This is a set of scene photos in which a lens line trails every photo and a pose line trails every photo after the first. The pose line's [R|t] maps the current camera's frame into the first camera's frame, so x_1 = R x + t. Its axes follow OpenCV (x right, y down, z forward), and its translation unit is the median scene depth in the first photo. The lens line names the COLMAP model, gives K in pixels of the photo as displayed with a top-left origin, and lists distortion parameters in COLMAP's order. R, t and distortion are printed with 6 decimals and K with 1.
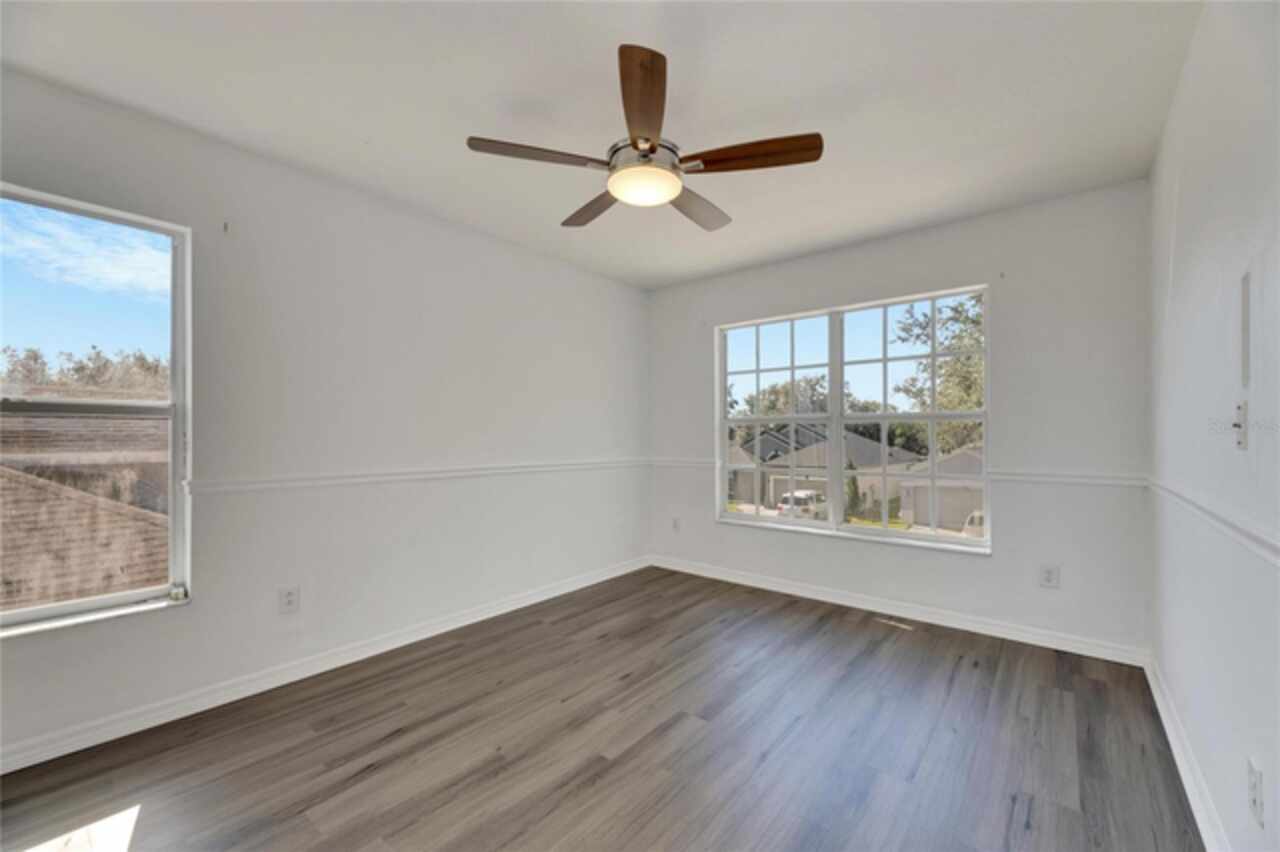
lens RADIAL K [[515.8, 0, 641.4], [0, 515.8, 429.6], [0, 0, 1]] dist [0.001774, -0.000129]
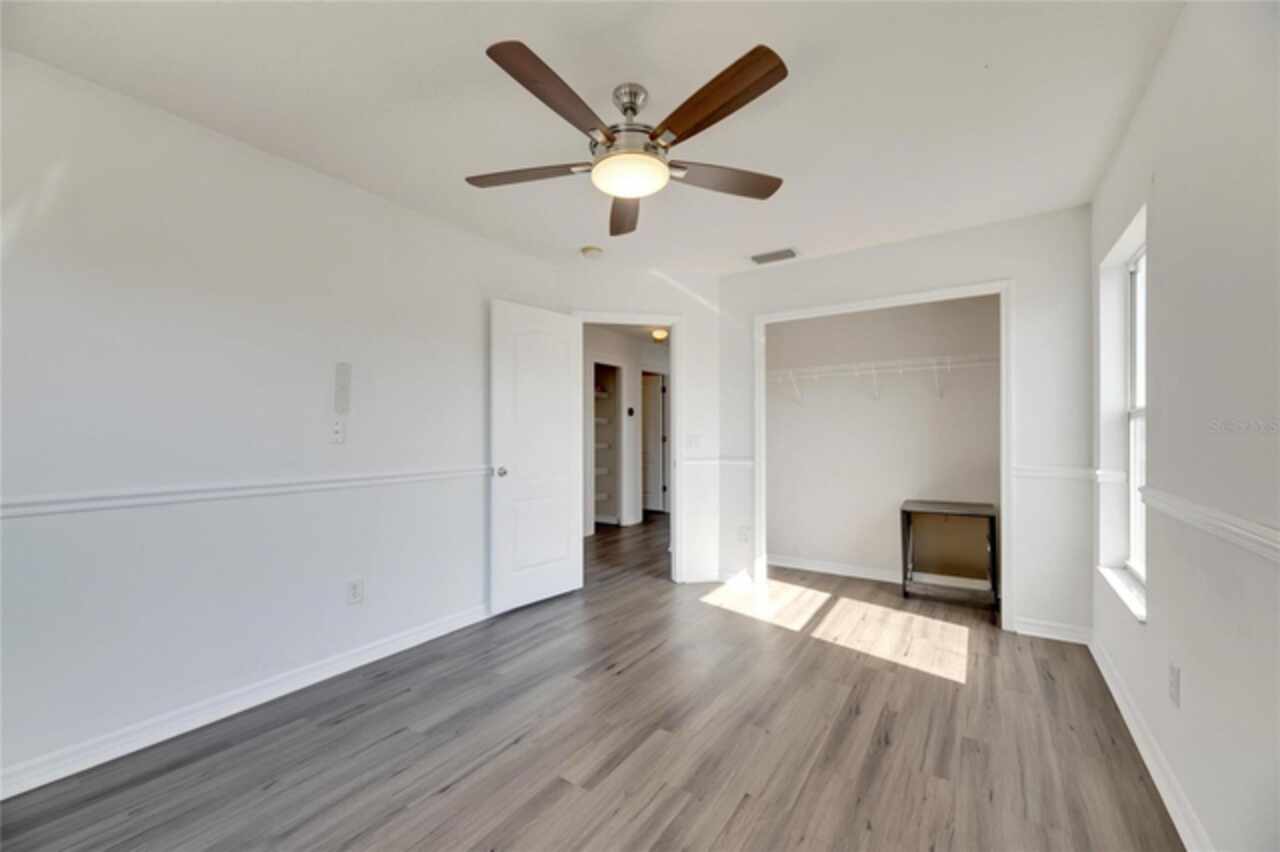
lens RADIAL K [[515.8, 0, 641.4], [0, 515.8, 429.6], [0, 0, 1]] dist [0.001774, -0.000129]
pose [[-0.994830, 0.003662, -0.101488, 0.081695], [0.003459, 0.999992, 0.002173, -0.005751], [0.101495, 0.001811, -0.994834, 1.931402]]
